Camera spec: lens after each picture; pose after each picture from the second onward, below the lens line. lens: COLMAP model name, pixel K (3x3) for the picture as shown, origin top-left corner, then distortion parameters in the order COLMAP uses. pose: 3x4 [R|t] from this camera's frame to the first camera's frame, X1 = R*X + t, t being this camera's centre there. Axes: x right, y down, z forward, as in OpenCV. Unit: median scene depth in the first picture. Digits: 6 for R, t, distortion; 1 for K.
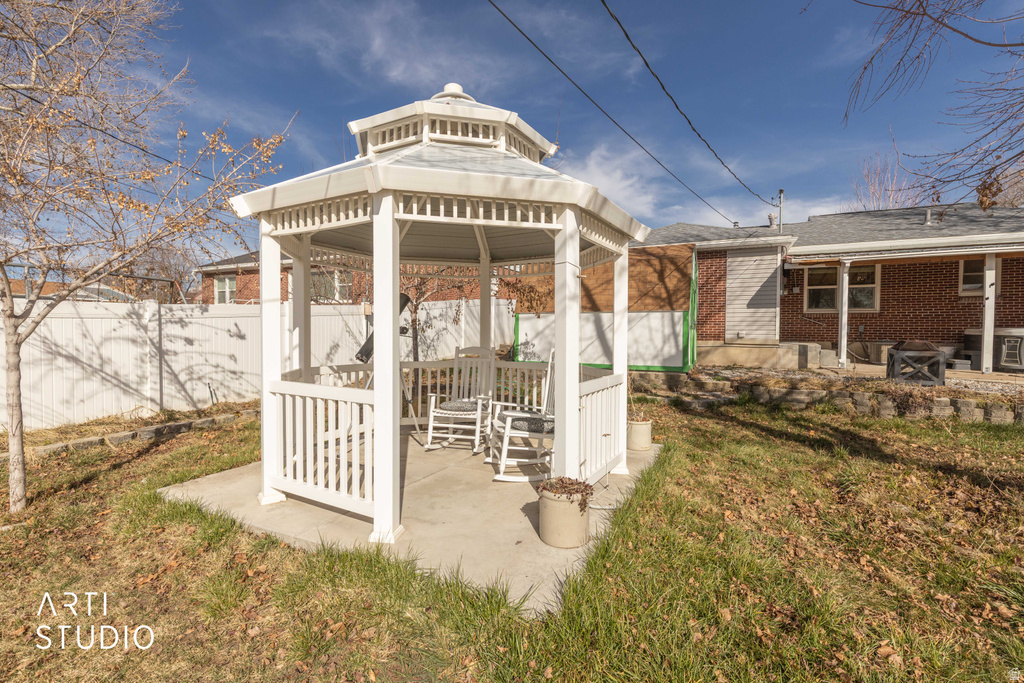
lens RADIAL K [[473.1, 0, 520.6], [0, 473.1, 331.4], [0, 0, 1]] dist [0.010385, -0.001463]
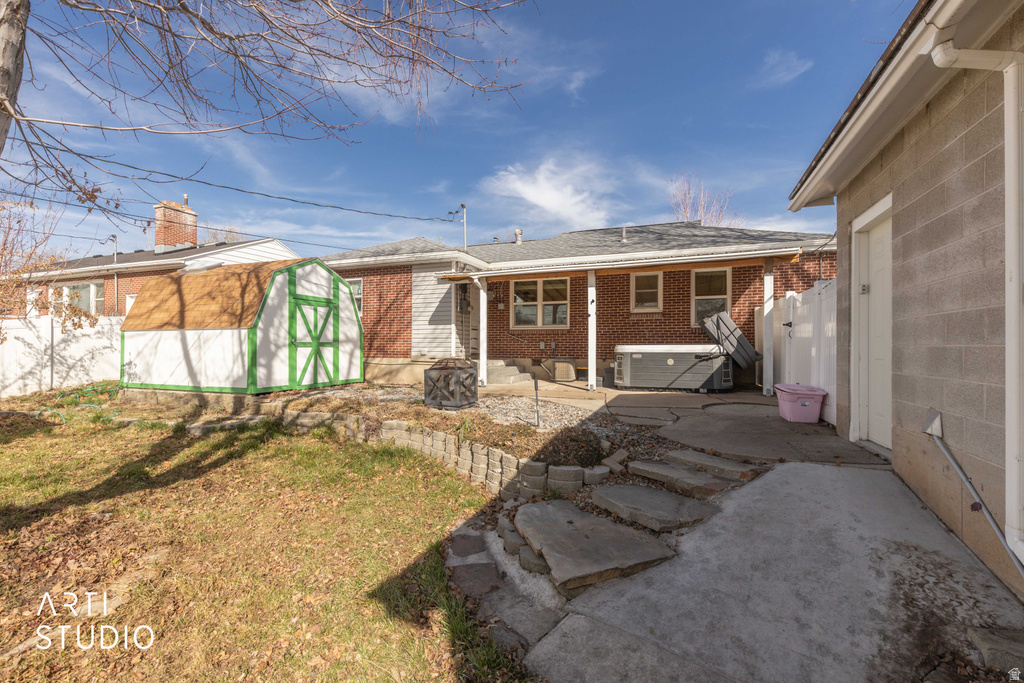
lens RADIAL K [[473.1, 0, 516.3], [0, 473.1, 355.0], [0, 0, 1]] dist [0.010385, -0.001463]
pose [[0.997384, -0.005818, 0.072057, 0.577079], [0.004496, 0.999819, 0.018499, -0.004355], [-0.072151, -0.018127, 0.997229, 0.018750]]
